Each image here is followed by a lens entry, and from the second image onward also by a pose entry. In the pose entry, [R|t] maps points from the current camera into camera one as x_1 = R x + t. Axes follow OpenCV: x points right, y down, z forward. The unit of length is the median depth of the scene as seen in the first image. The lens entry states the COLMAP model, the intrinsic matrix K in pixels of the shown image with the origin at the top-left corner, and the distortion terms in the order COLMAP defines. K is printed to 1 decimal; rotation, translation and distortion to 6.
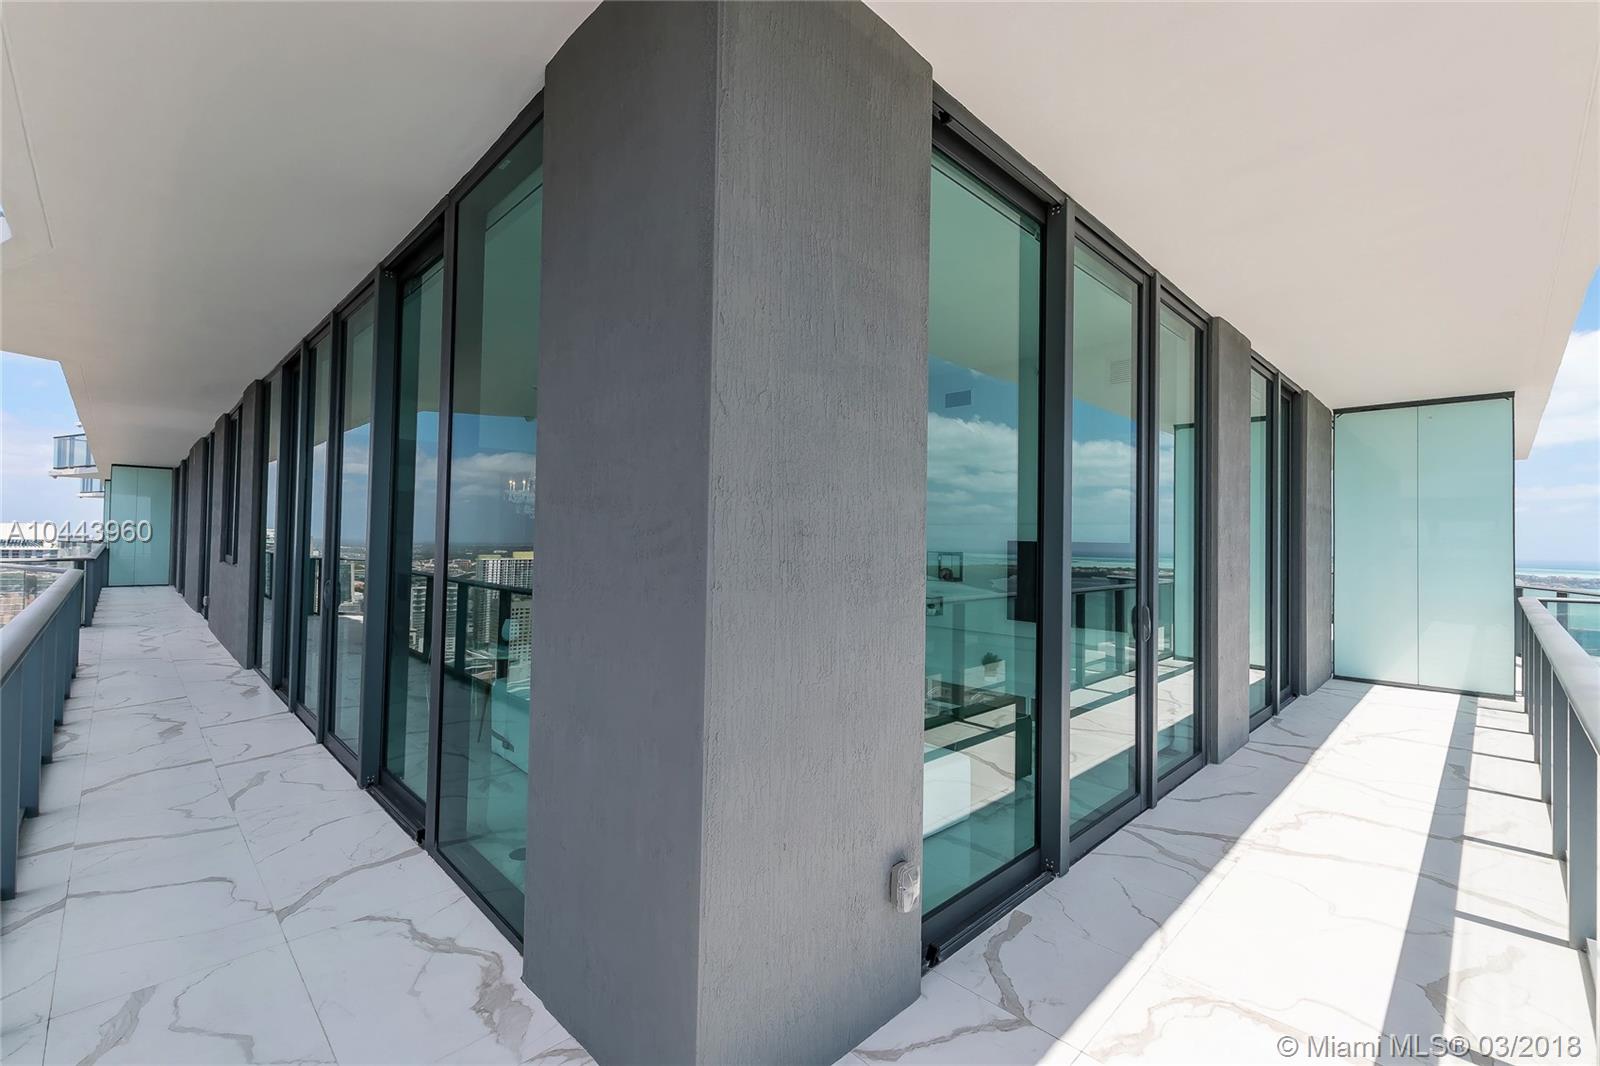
lens RADIAL K [[688.3, 0, 799.0], [0, 688.3, 527.5], [0, 0, 1]] dist [0.000239, 0.000300]
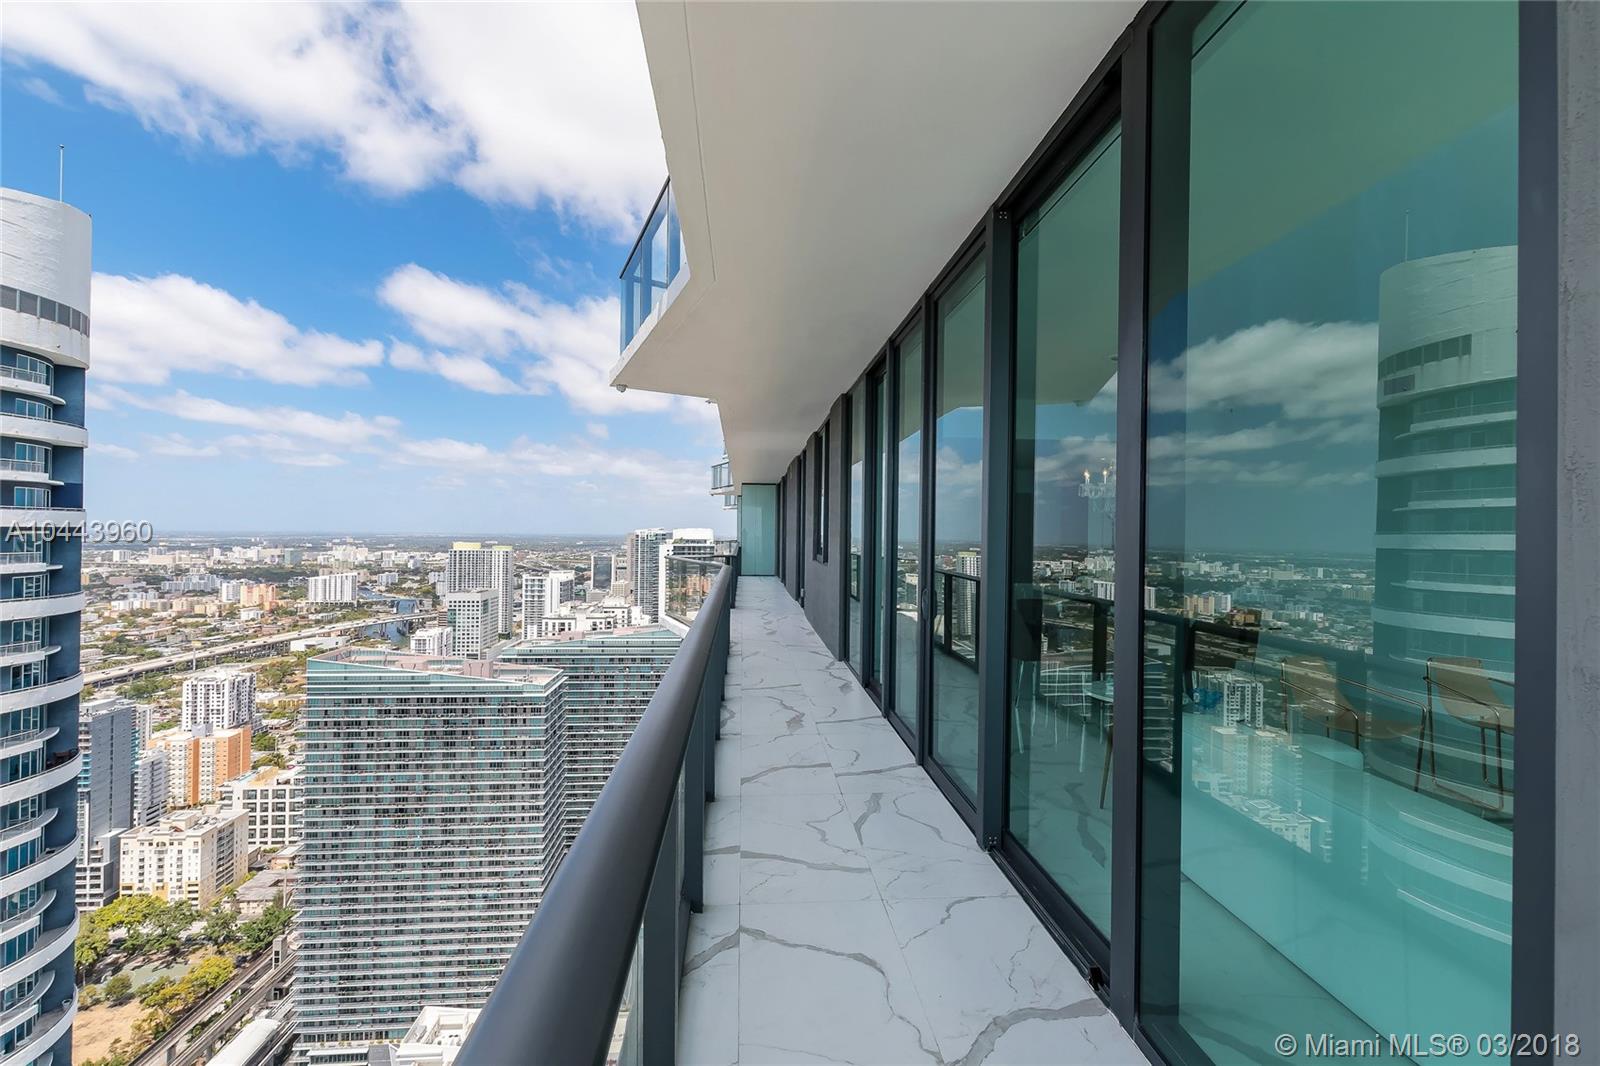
lens RADIAL K [[688.3, 0, 799.0], [0, 688.3, 527.5], [0, 0, 1]] dist [0.000239, 0.000300]
pose [[0.766172, -0.015663, -0.642444, -0.092409], [0.018252, 0.999830, -0.002610, -0.002686], [0.642376, -0.009726, 0.766328, 0.079530]]
